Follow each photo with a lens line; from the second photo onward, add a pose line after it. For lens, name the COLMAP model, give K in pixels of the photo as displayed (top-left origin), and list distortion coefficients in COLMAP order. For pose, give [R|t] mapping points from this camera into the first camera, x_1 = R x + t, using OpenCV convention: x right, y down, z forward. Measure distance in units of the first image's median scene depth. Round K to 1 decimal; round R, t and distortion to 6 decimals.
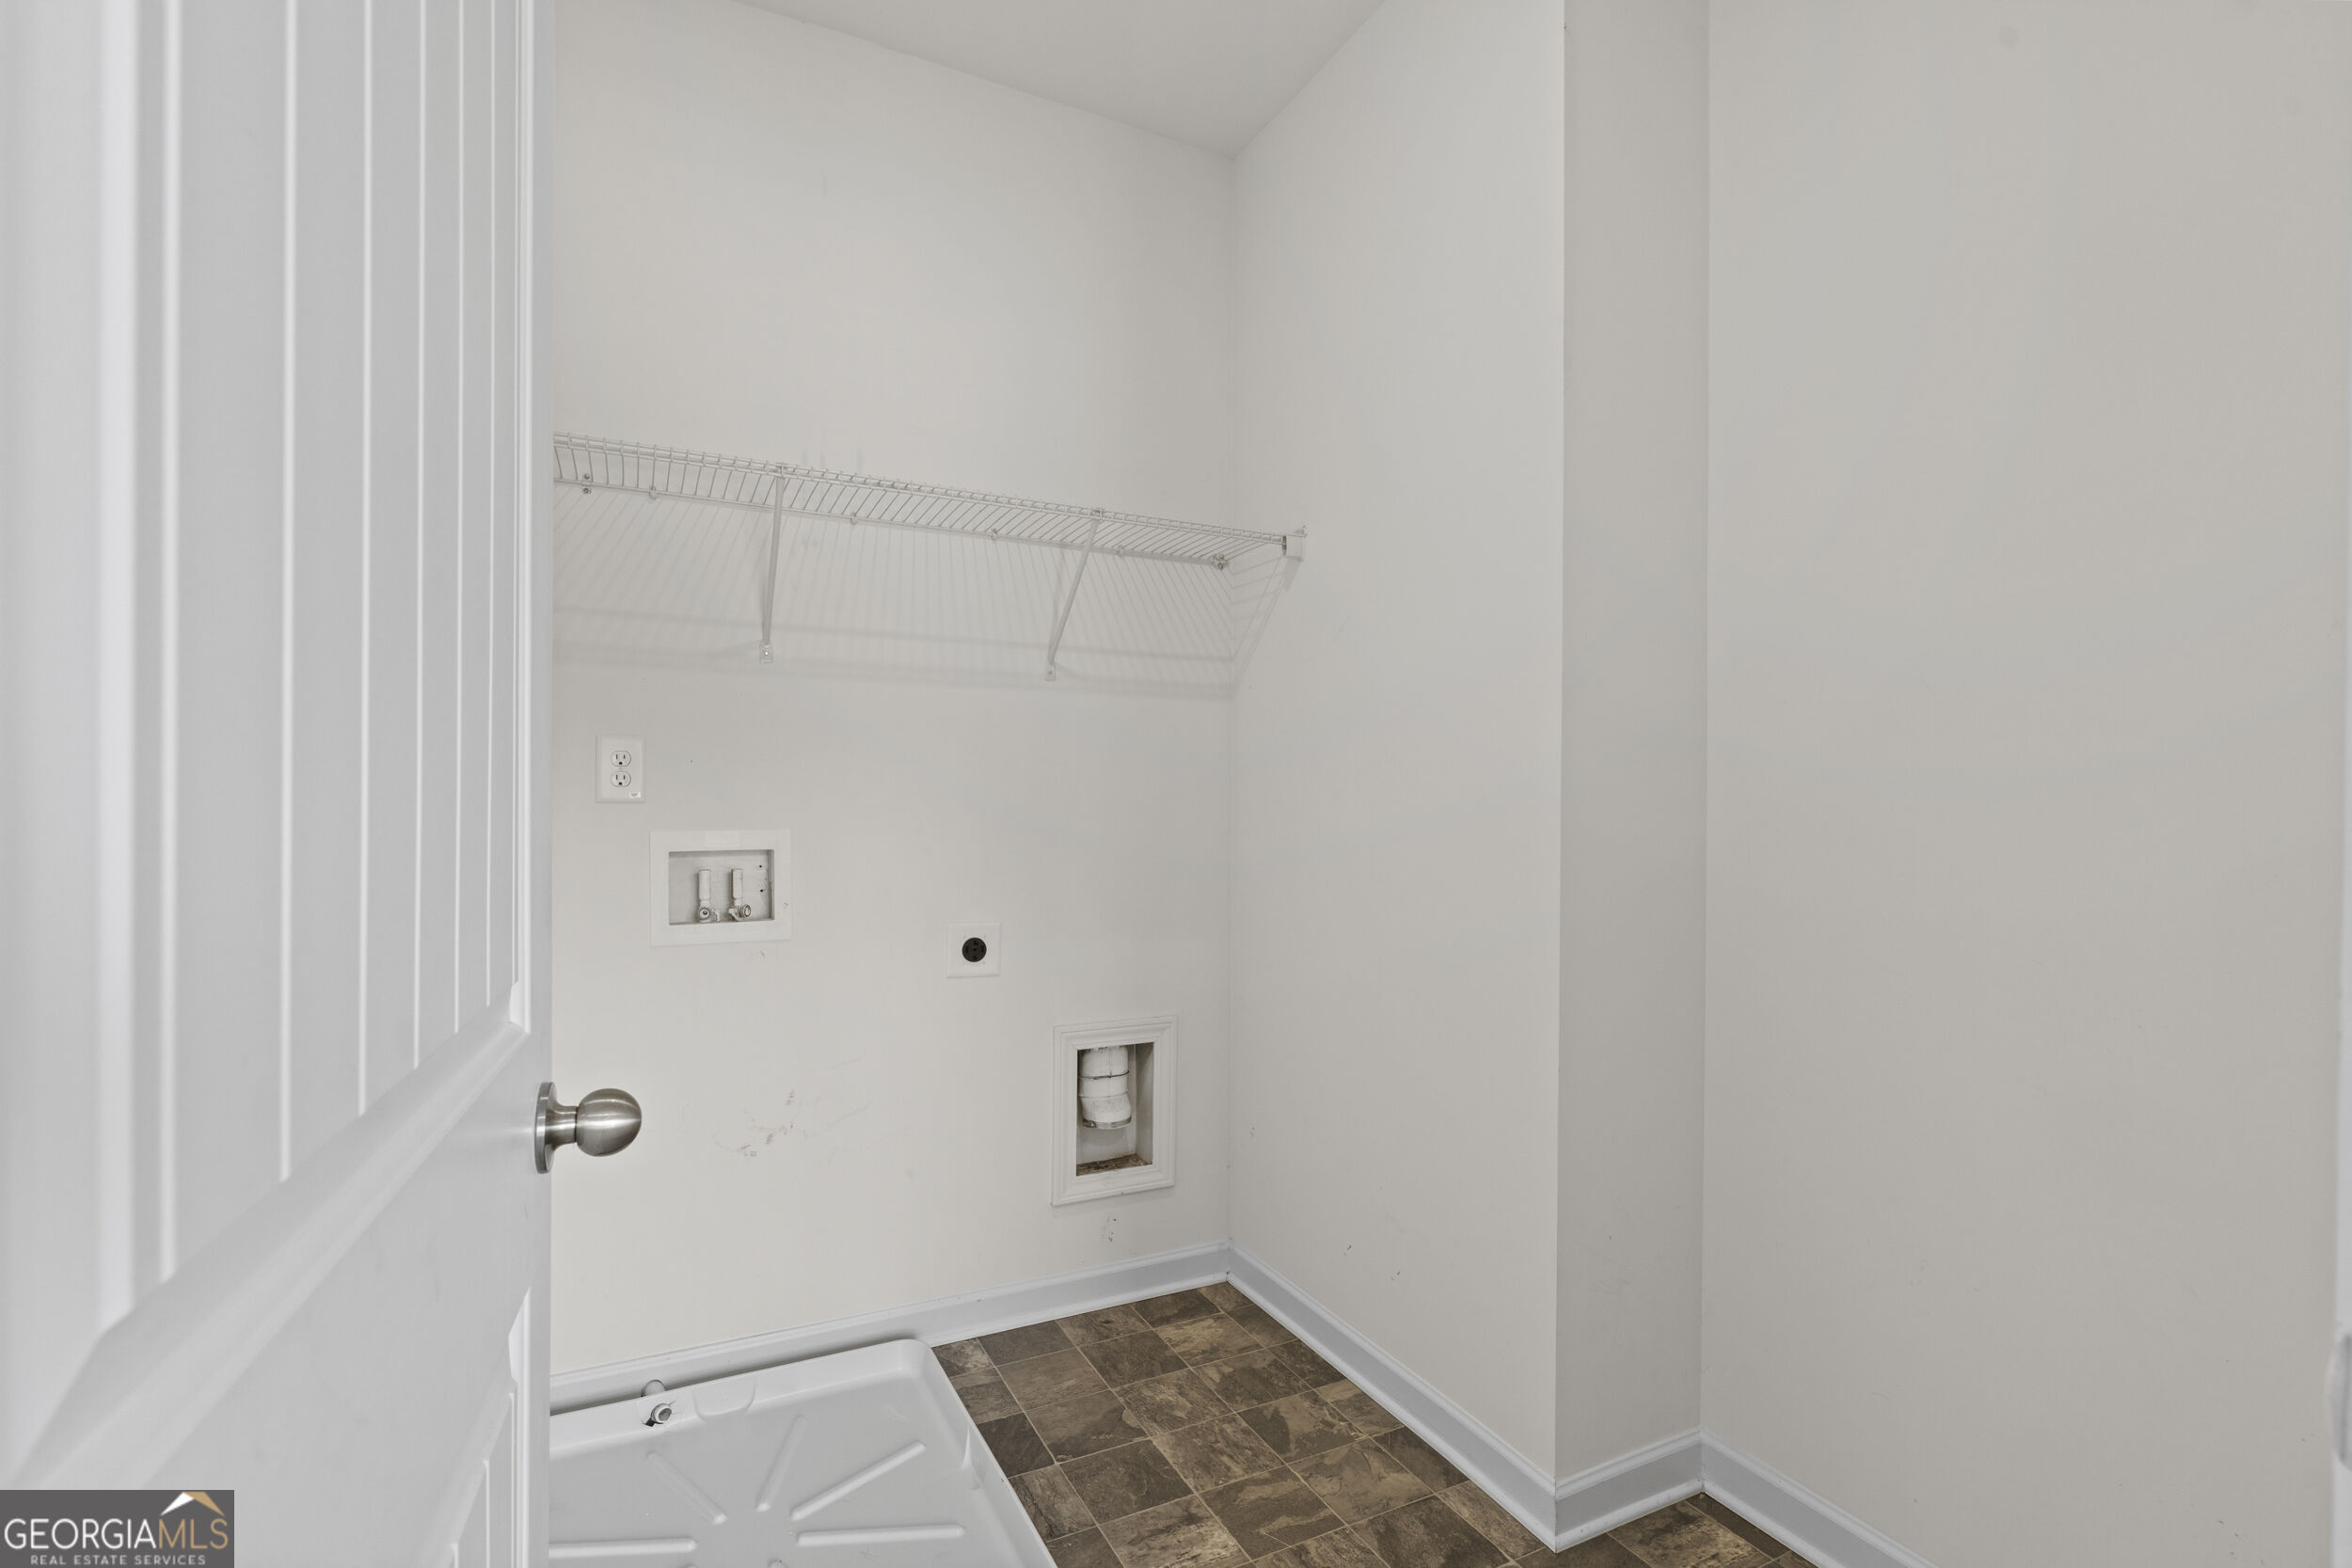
lens RADIAL K [[1087.2, 0, 1176.0], [0, 1087.2, 784.0], [0, 0, 1]] dist [0.000510, 0.000808]
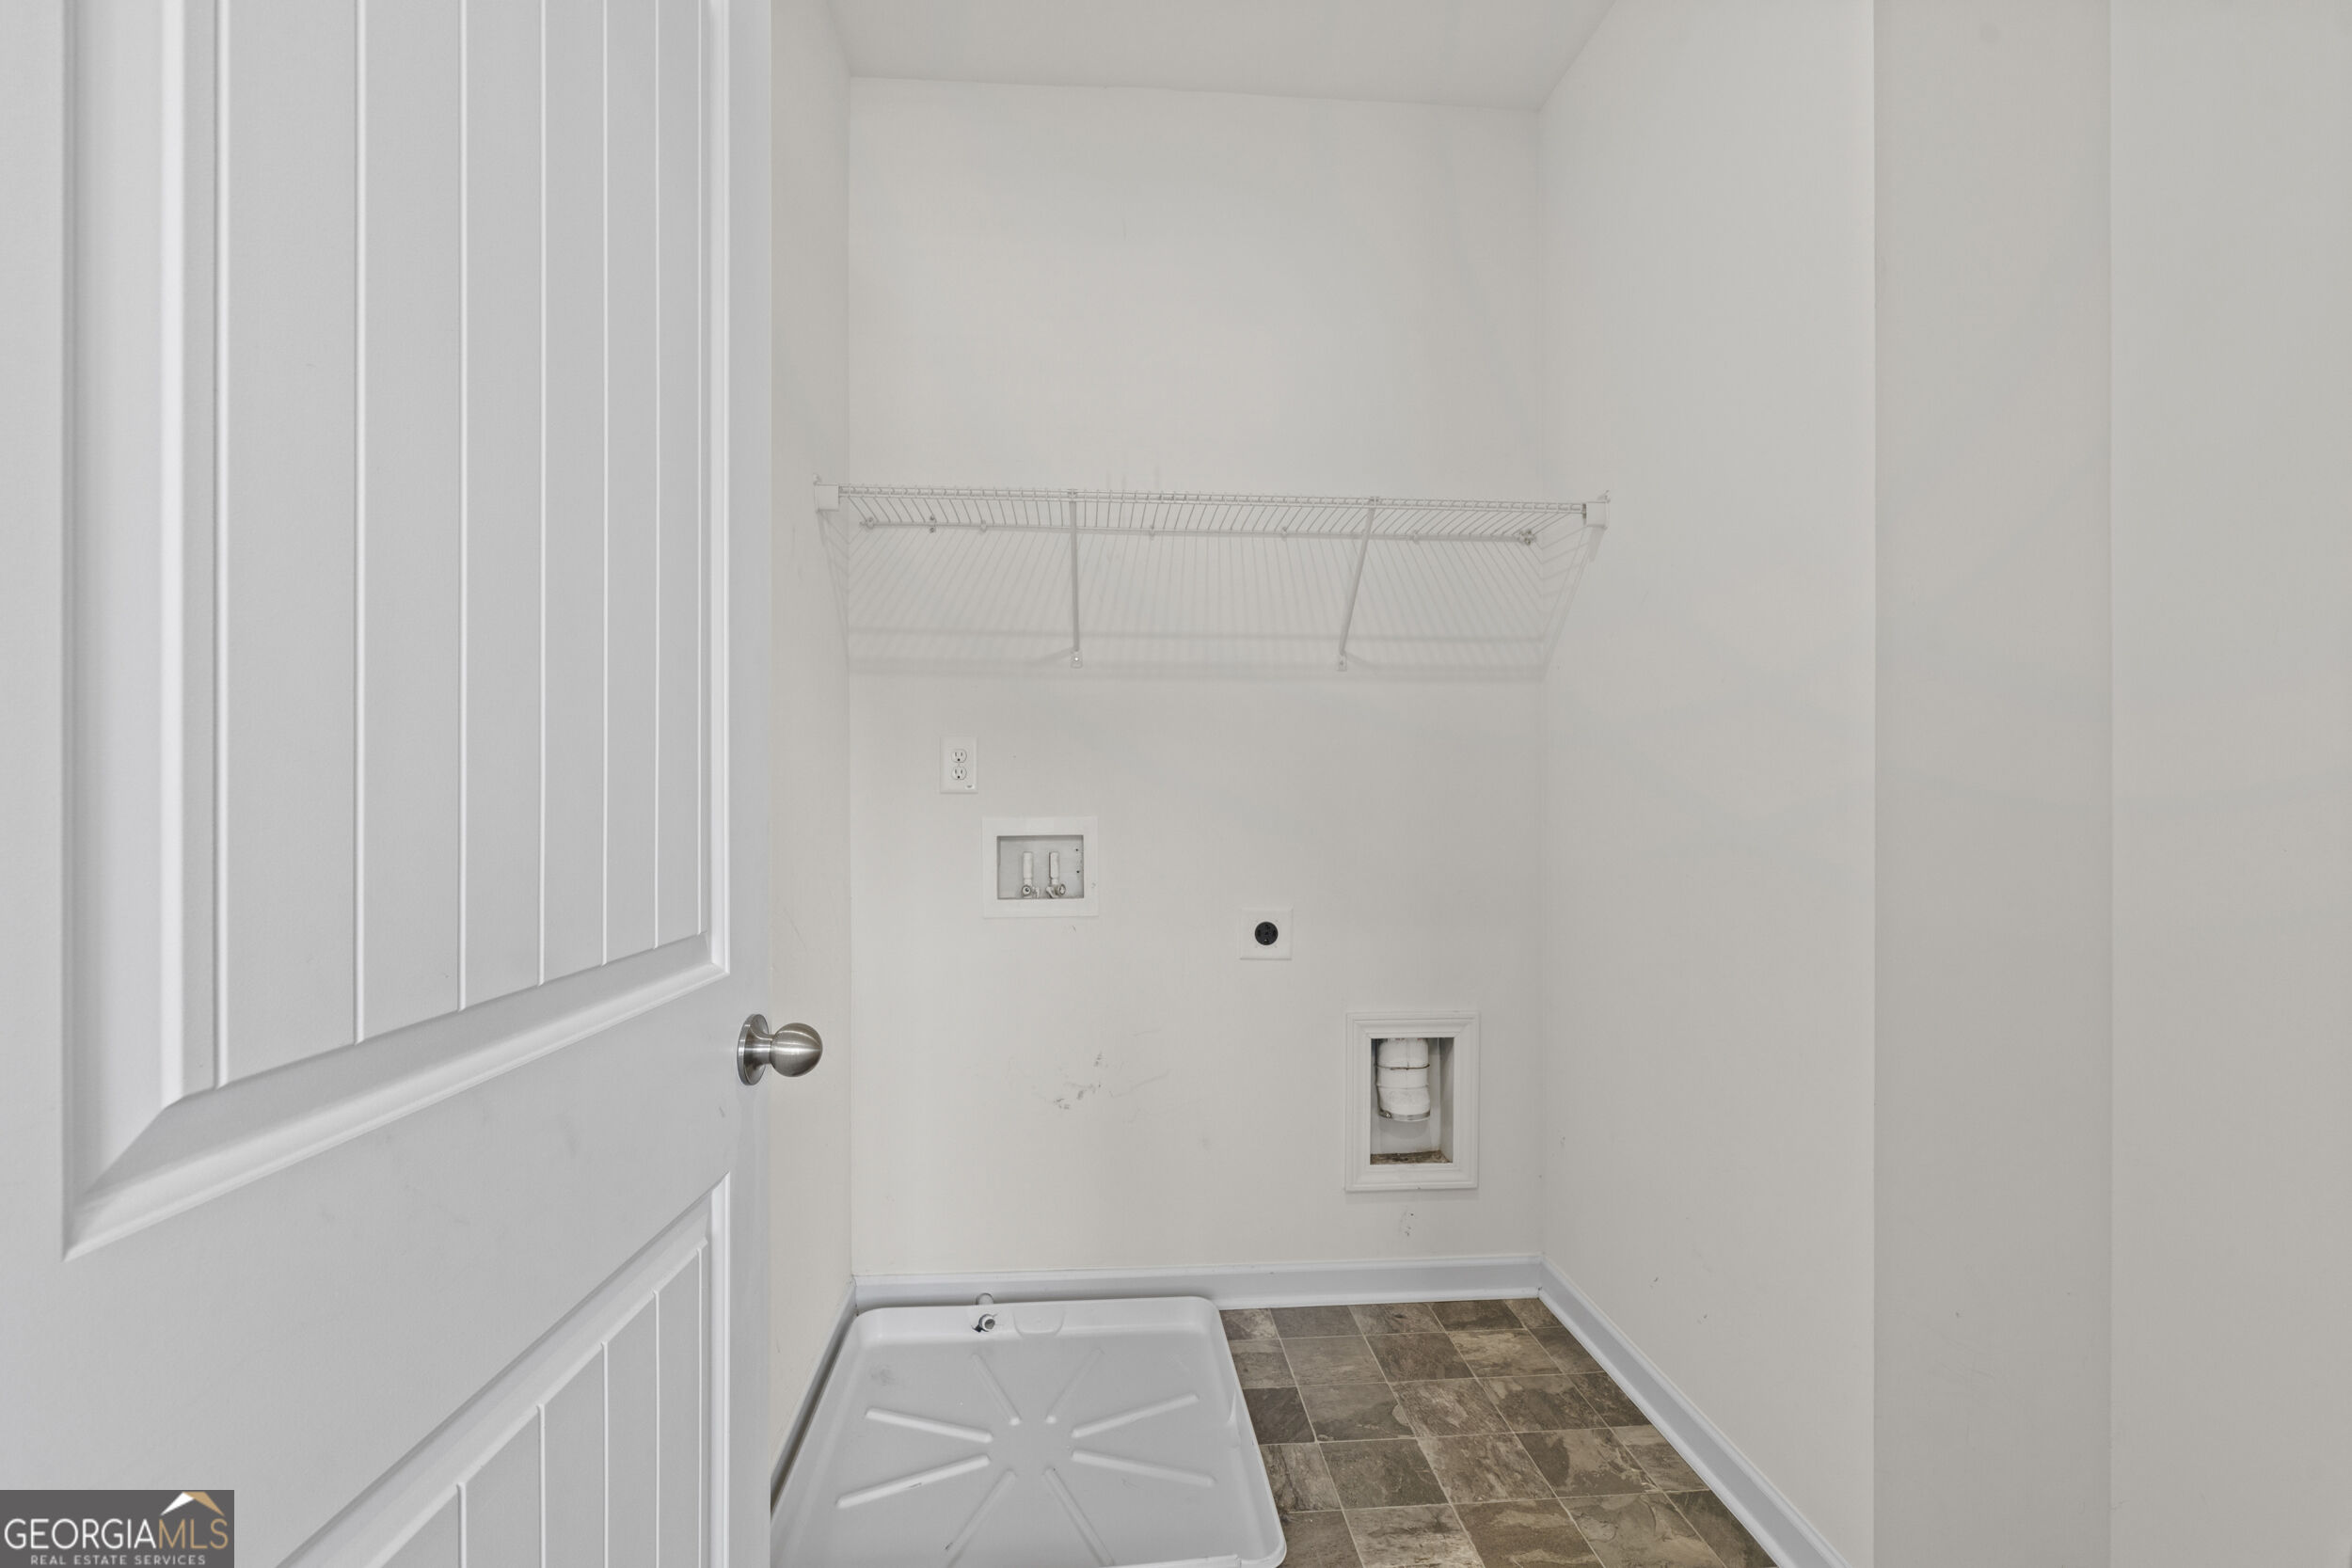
lens RADIAL K [[1083.6, 0, 1164.7], [0, 1083.6, 766.7], [0, 0, 1]] dist [0.002851, 0.000609]
pose [[0.924408, -0.014062, -0.381146, 0.133374], [0.011620, 0.999895, -0.008707, 0.001157], [0.381228, 0.003619, 0.924474, 0.005435]]
